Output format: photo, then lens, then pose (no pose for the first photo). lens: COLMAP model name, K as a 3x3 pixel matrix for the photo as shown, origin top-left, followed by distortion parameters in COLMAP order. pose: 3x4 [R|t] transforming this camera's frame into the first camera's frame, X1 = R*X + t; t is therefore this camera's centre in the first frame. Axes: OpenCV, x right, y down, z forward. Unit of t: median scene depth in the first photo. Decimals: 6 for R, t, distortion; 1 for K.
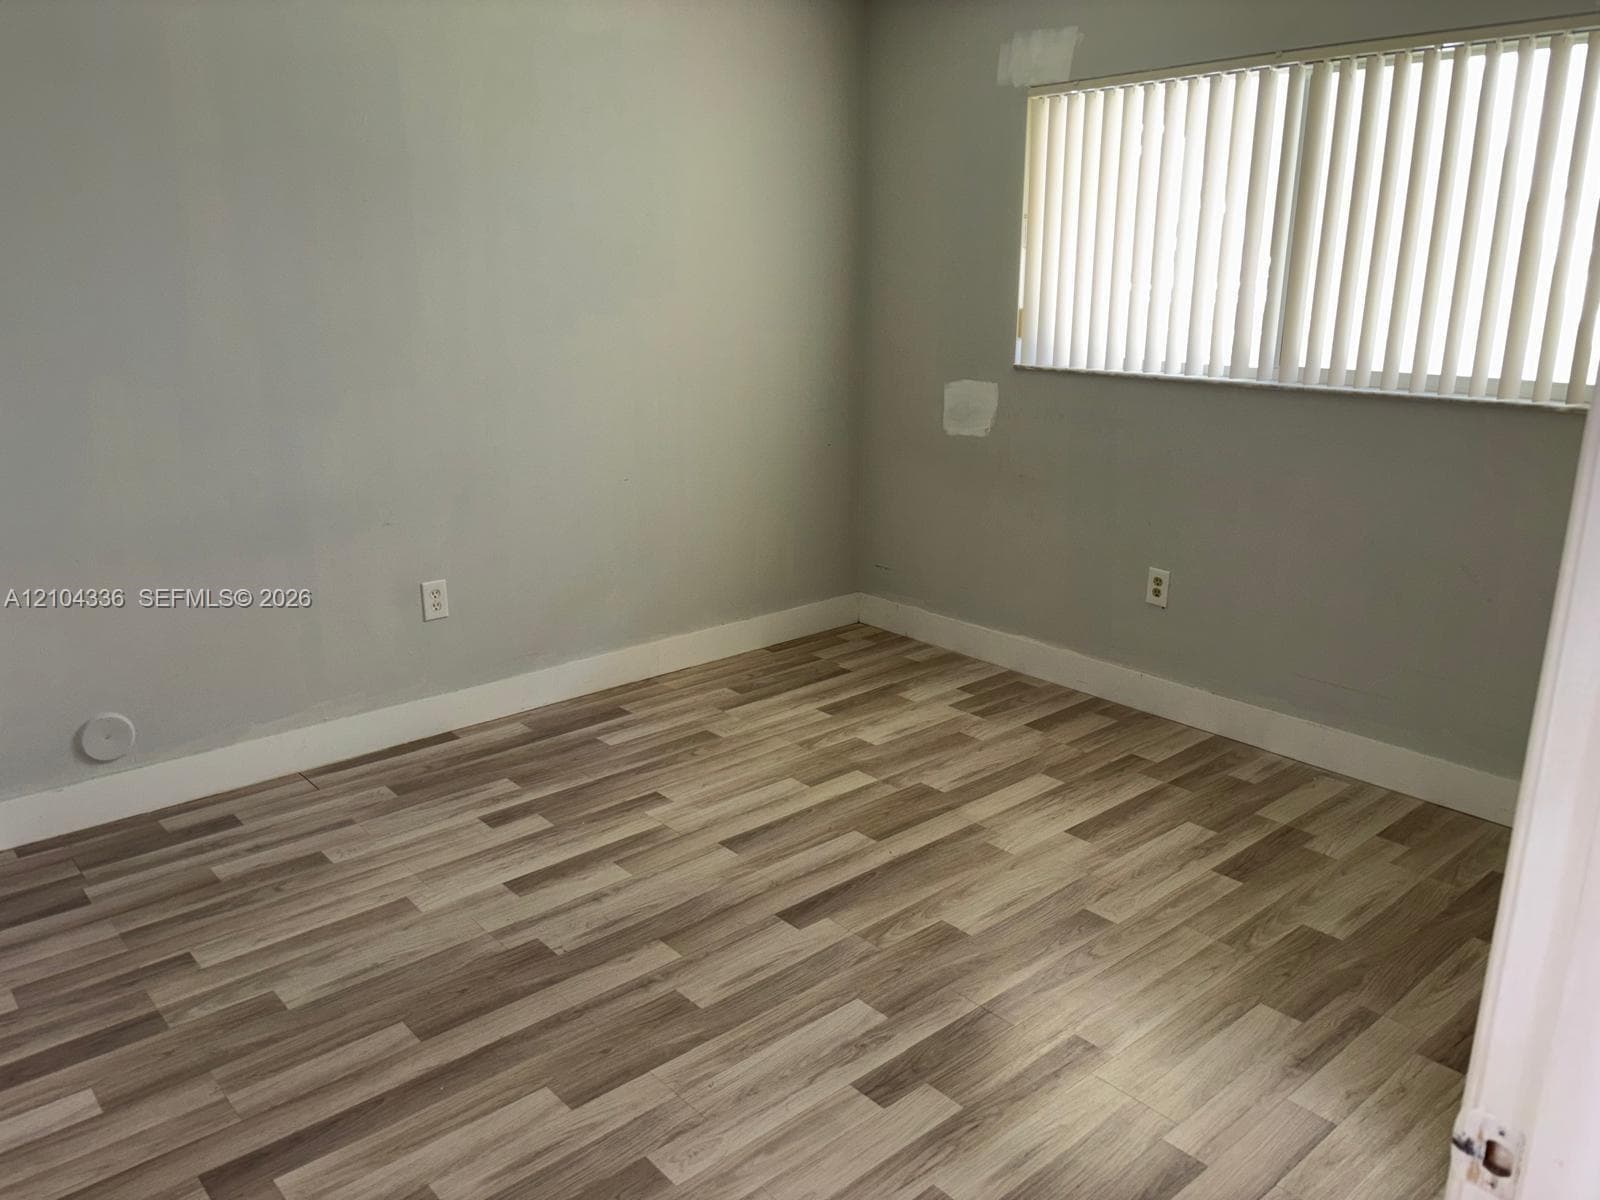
lens RADIAL K [[1201.2, 0, 800.0], [0, 1201.2, 600.0], [0, 0, 1]] dist [0.106650, -0.236728]
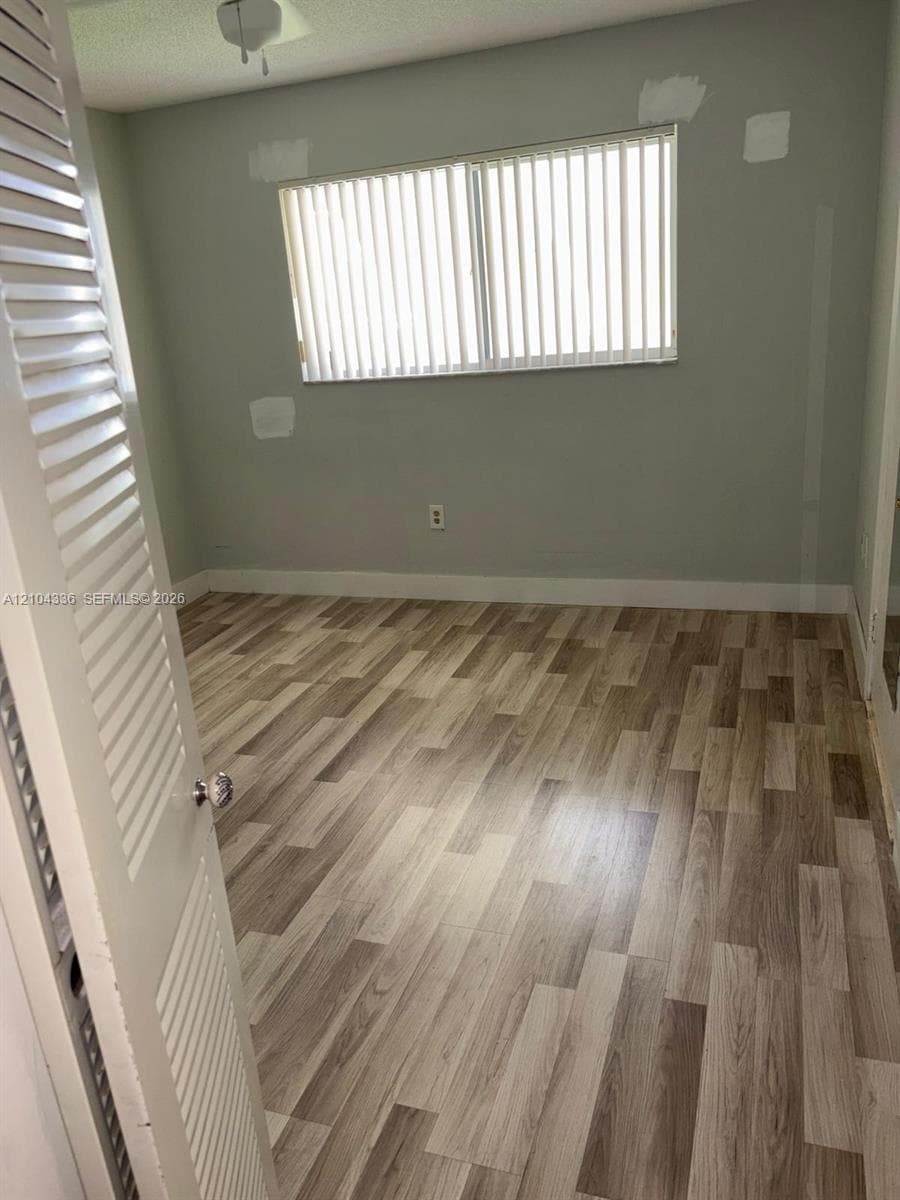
lens RADIAL K [[900.9, 0, 453.3], [0, 900.9, 594.6], [0, 0, 1]] dist [0.106650, -0.236728]
pose [[0.863553, -0.221954, 0.452784, -0.224117], [0.212481, 0.974476, 0.072442, 0.007049], [-0.457306, 0.033650, 0.888672, -0.006967]]
